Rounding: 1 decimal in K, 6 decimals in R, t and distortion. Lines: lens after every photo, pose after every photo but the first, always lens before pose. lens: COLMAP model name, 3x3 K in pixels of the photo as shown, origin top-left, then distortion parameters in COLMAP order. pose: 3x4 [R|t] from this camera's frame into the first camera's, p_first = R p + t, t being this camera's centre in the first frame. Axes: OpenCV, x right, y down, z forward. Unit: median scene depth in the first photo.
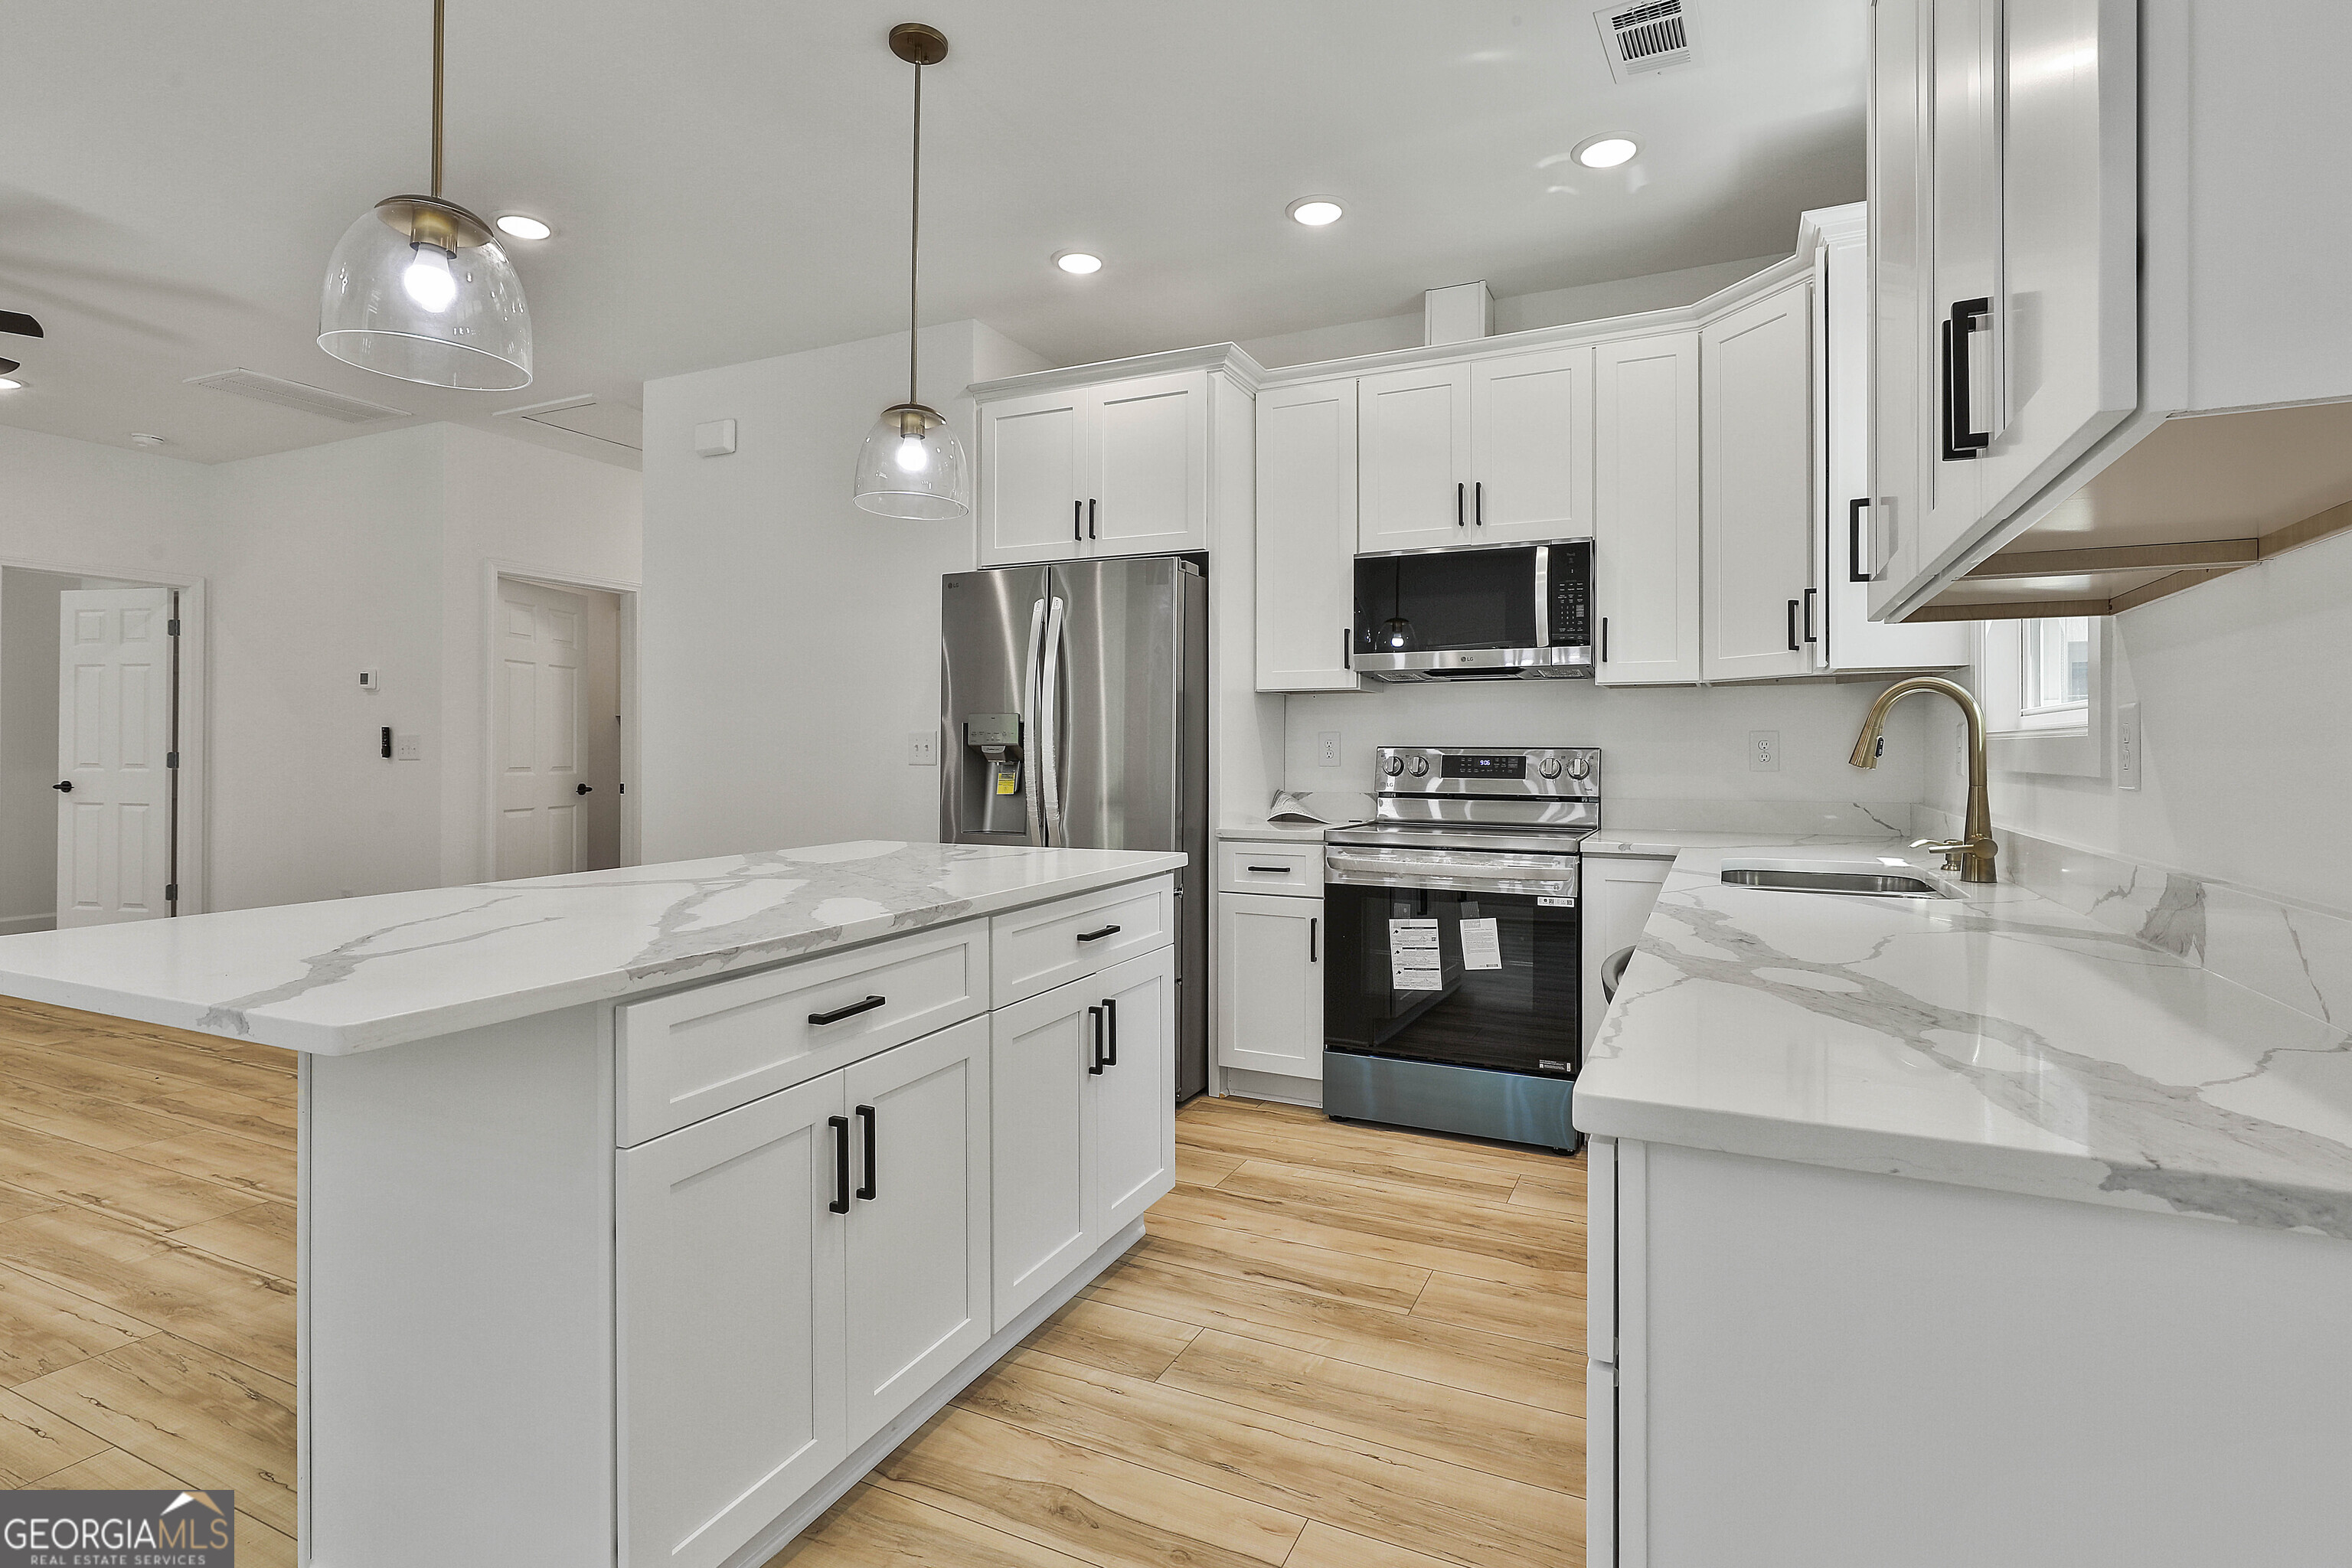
lens RADIAL K [[1140.4, 0, 1187.7], [0, 1140.4, 757.3], [0, 0, 1]] dist [-0.010692, 0.007230]
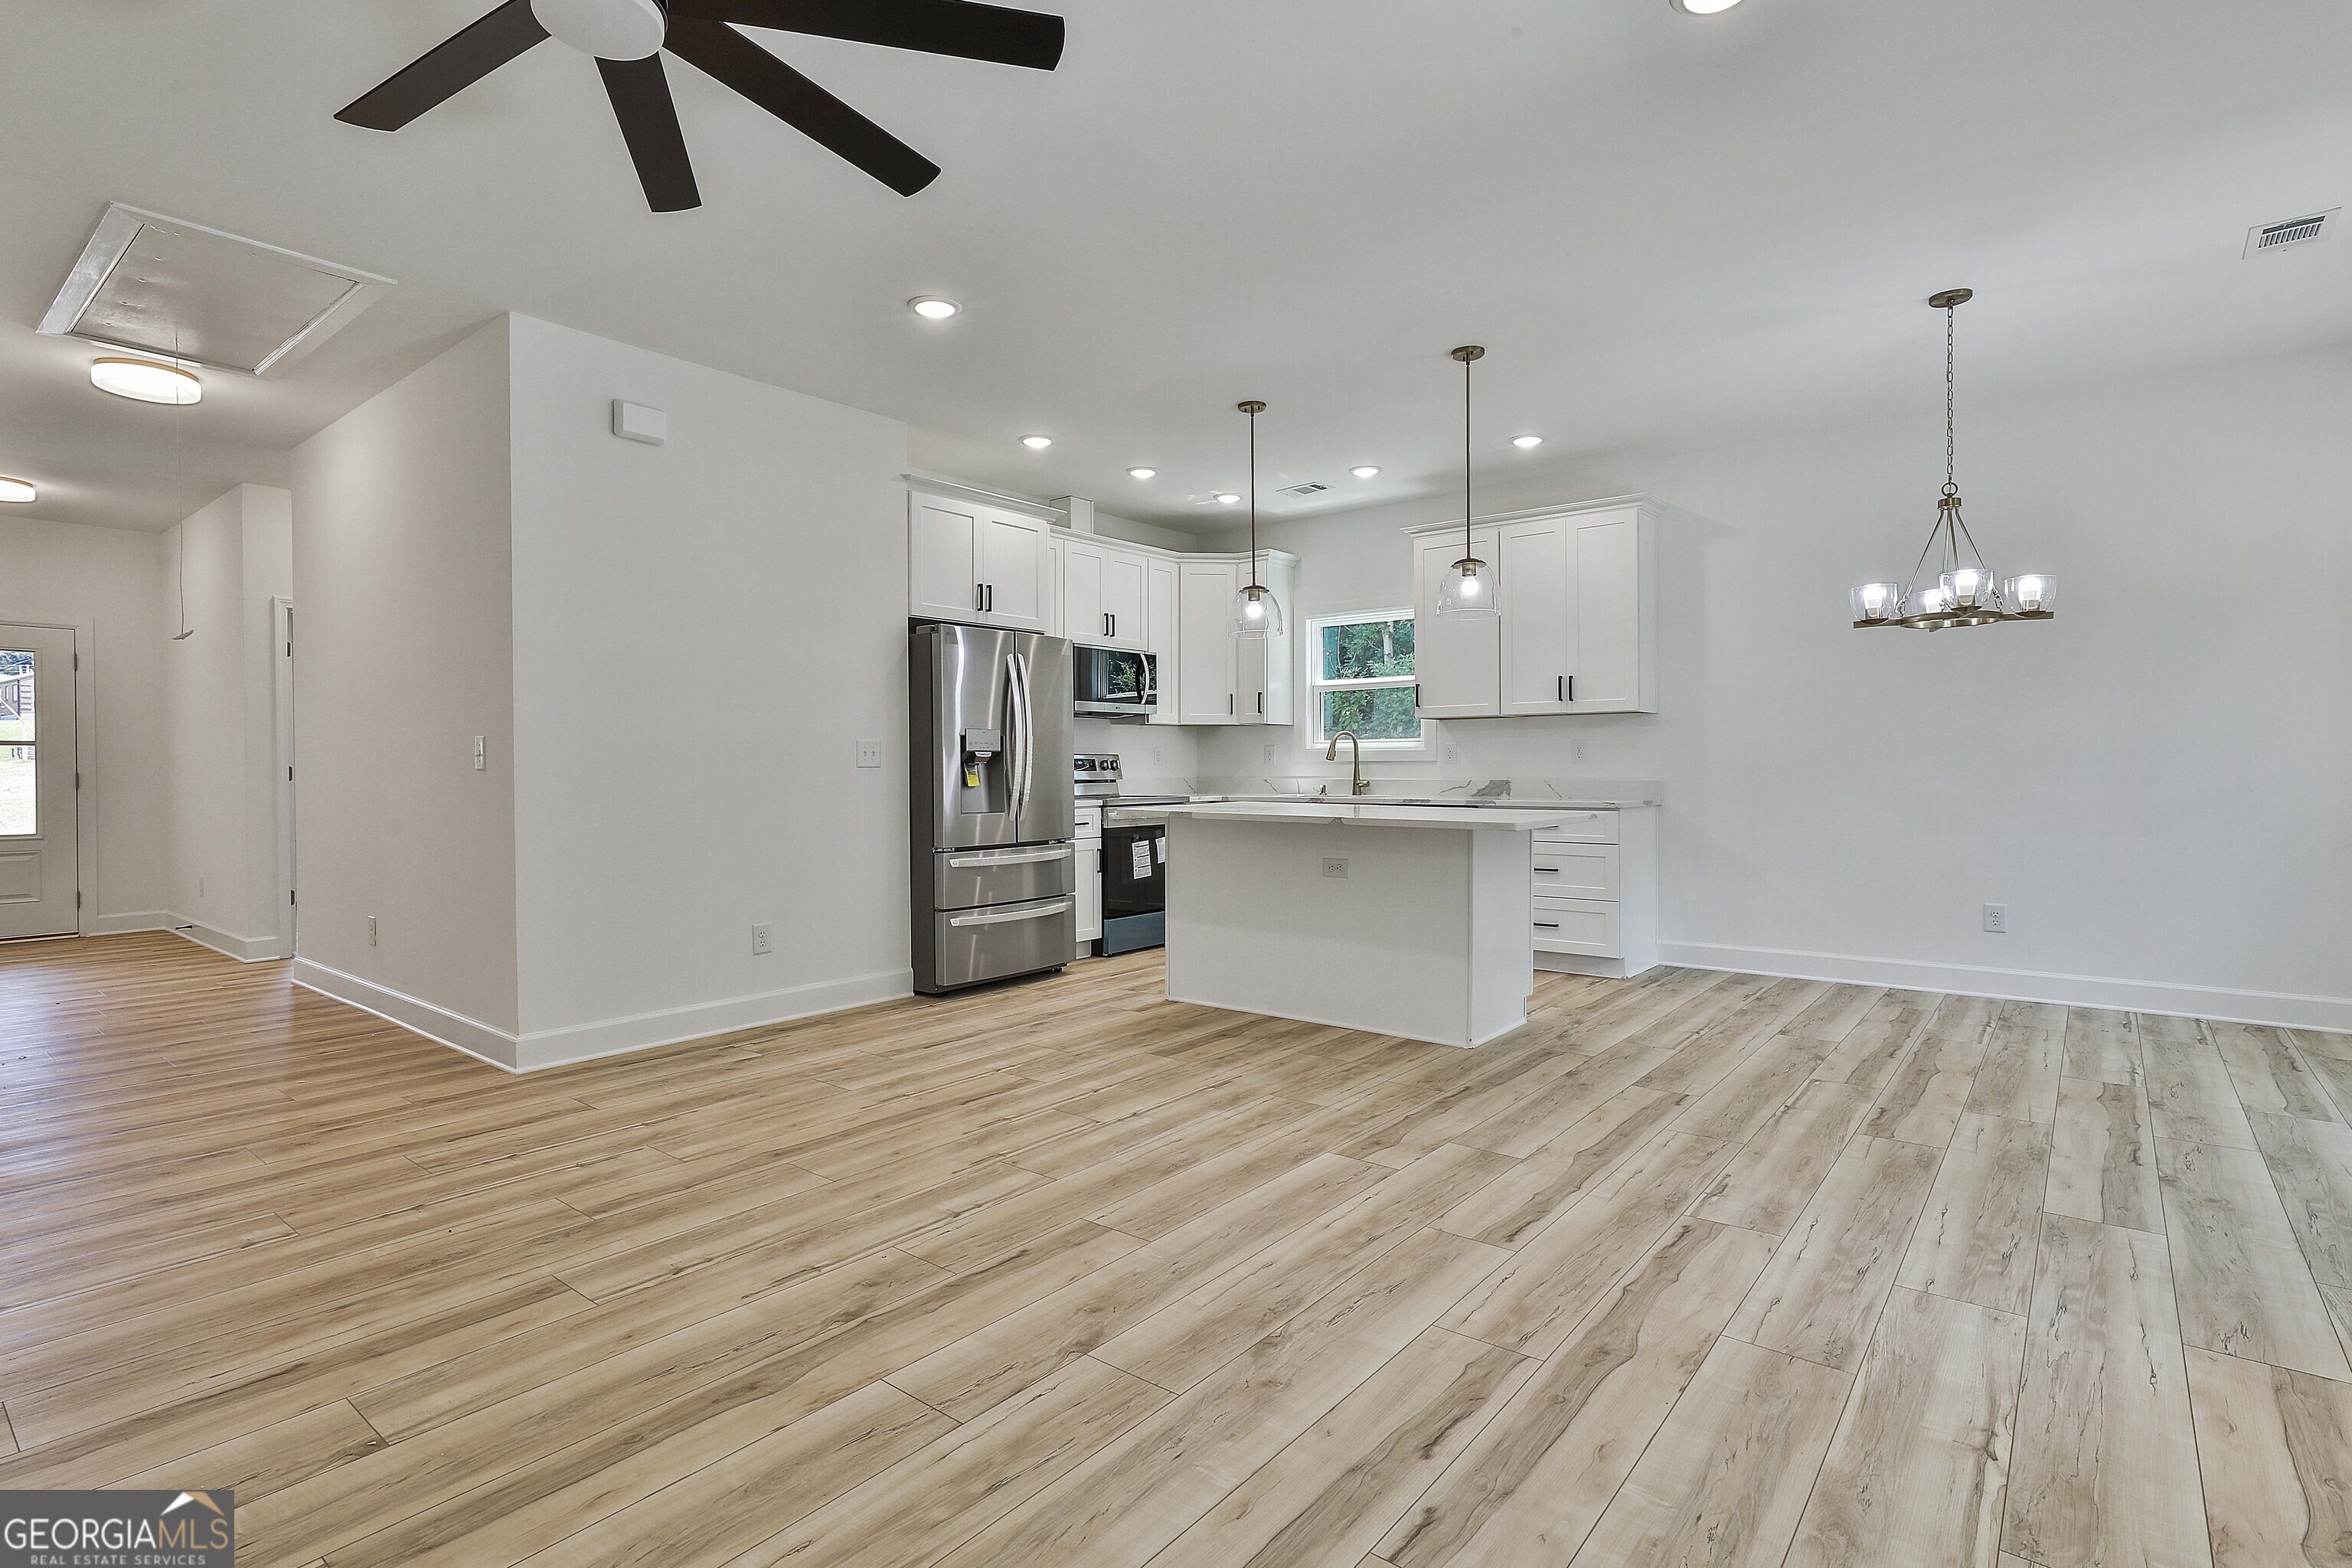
lens RADIAL K [[1140.4, 0, 1183.7], [0, 1140.4, 768.7], [0, 0, 1]] dist [-0.010692, 0.007230]
pose [[0.240095, -0.008350, 0.970713, -1.668571], [0.012545, 0.999906, 0.005498, 0.007301], [-0.970668, 0.010857, 0.240178, 0.463356]]
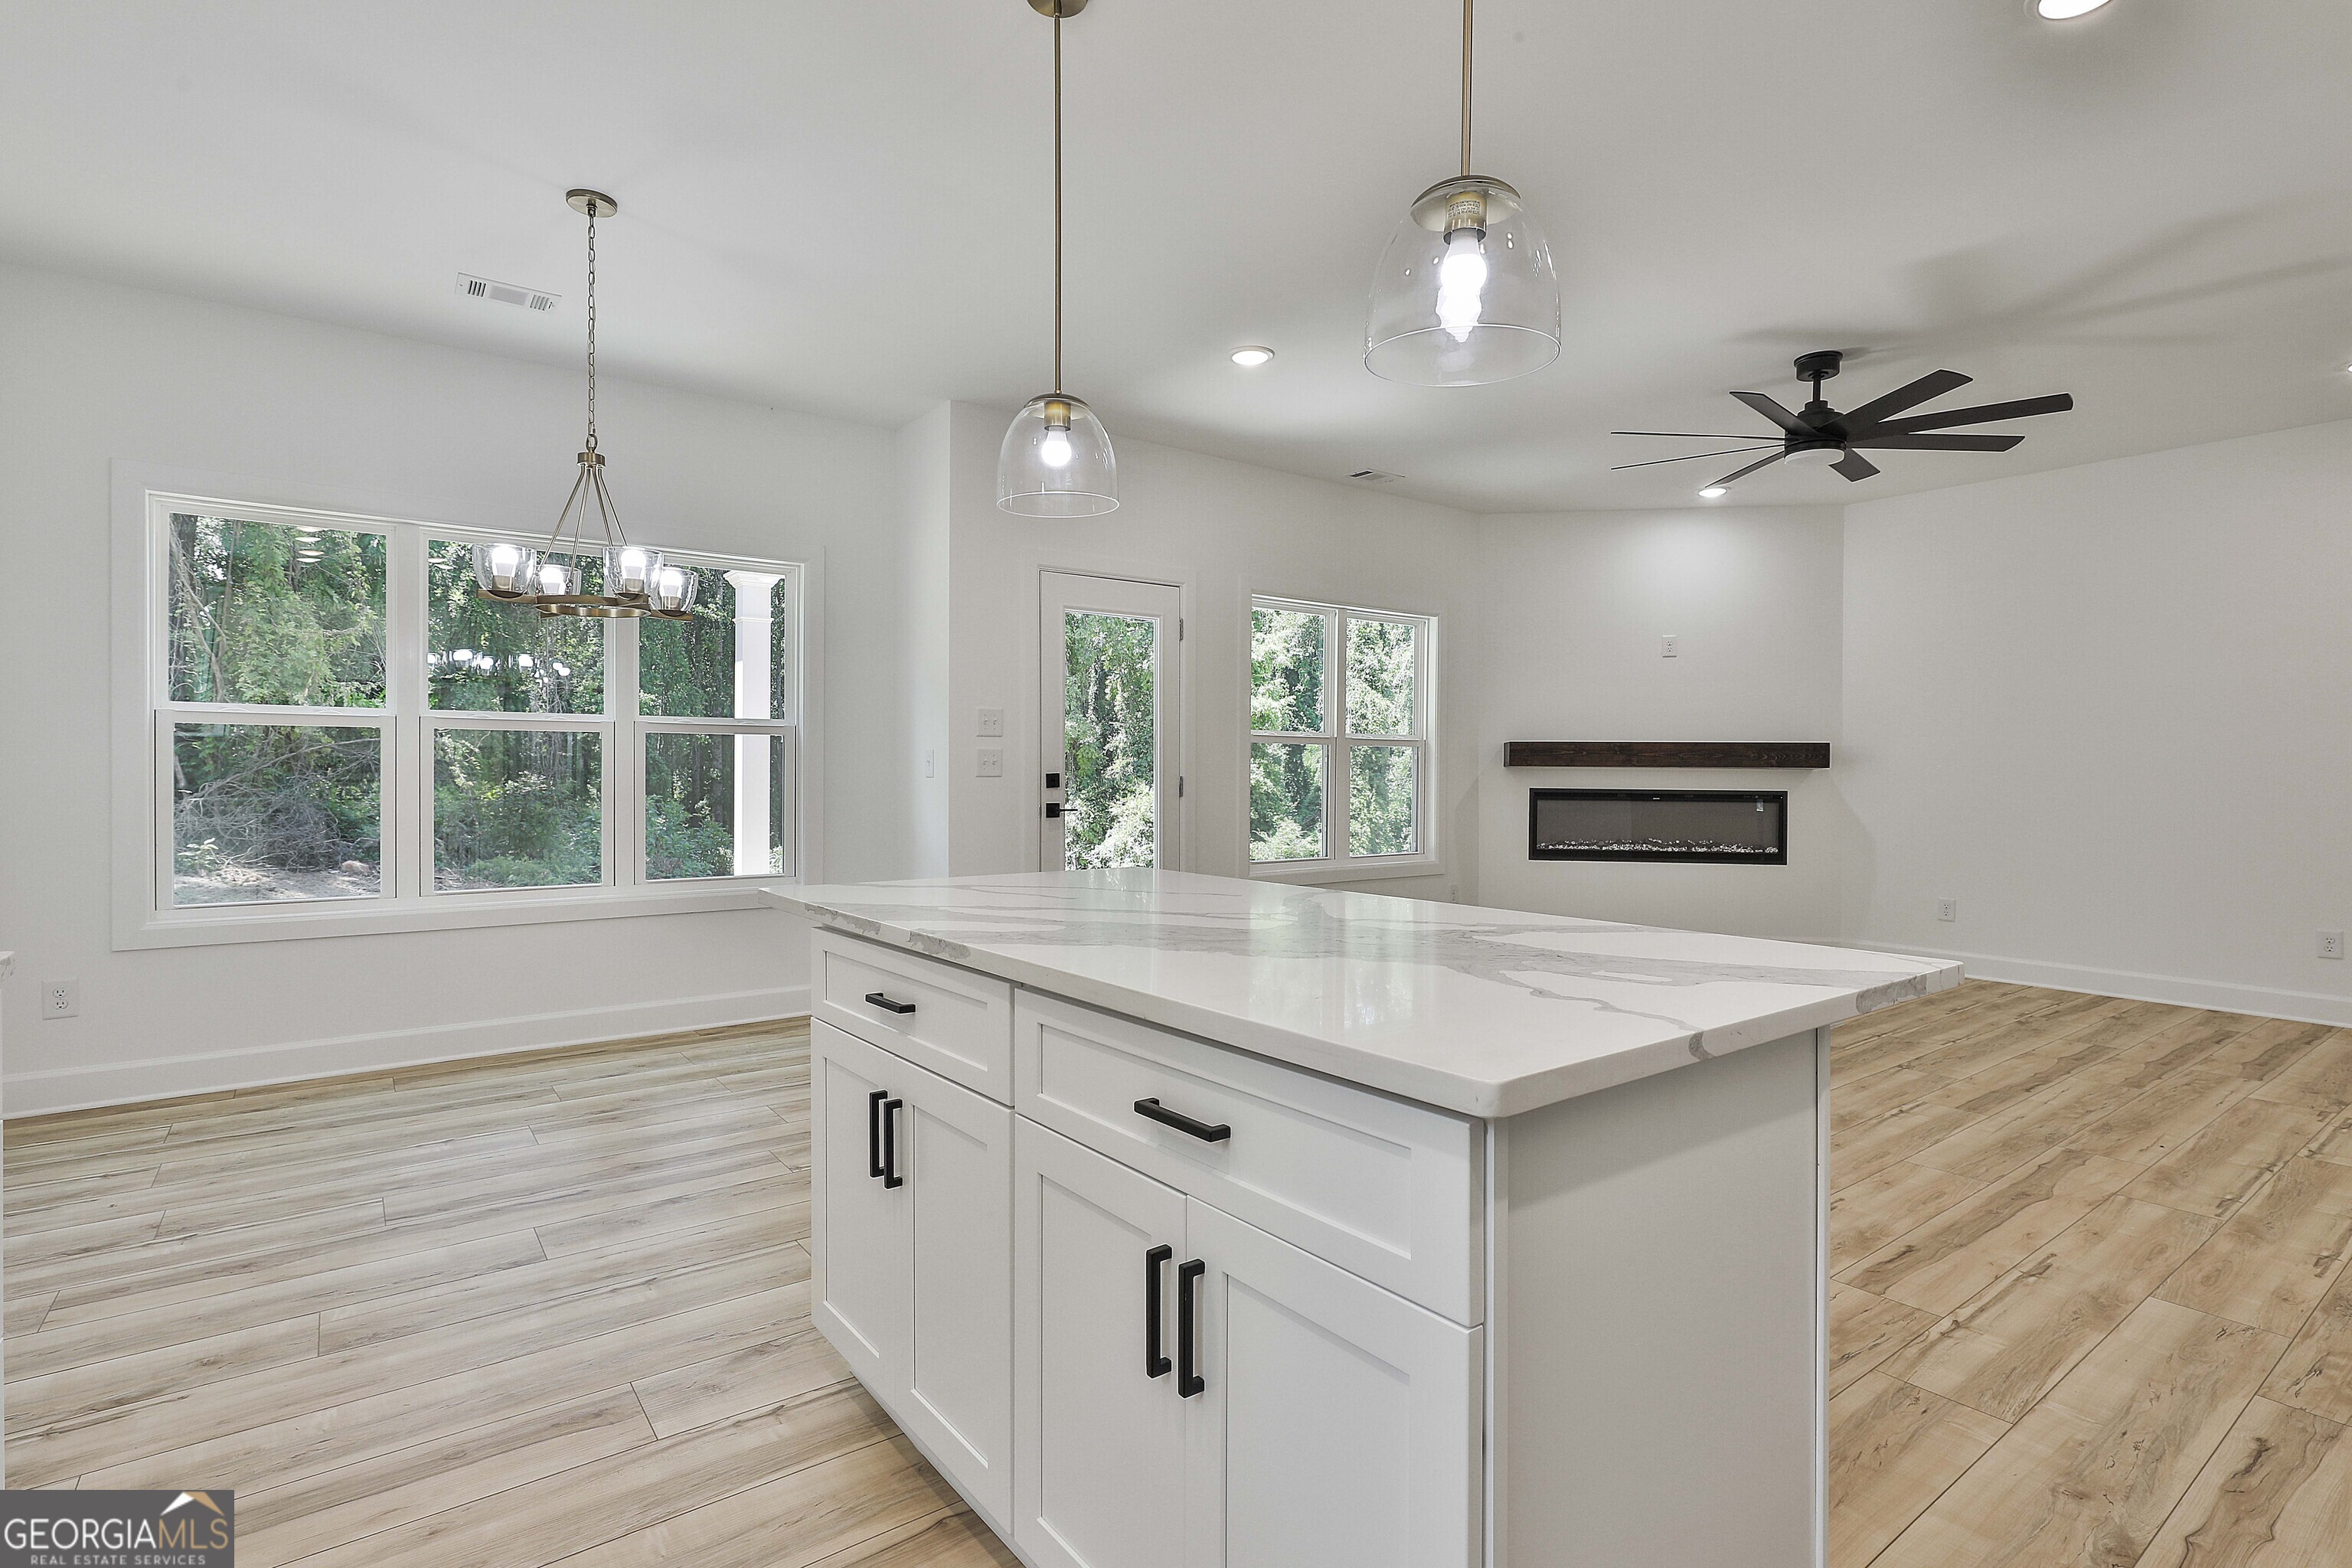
lens RADIAL K [[1140.4, 0, 1177.7], [0, 1140.4, 773.4], [0, 0, 1]] dist [-0.010692, 0.007230]
pose [[-0.471567, -0.001644, -0.881829, 0.260888], [-0.011212, 0.999929, 0.004132, -0.002032], [0.881759, 0.011835, -0.471552, 0.845290]]
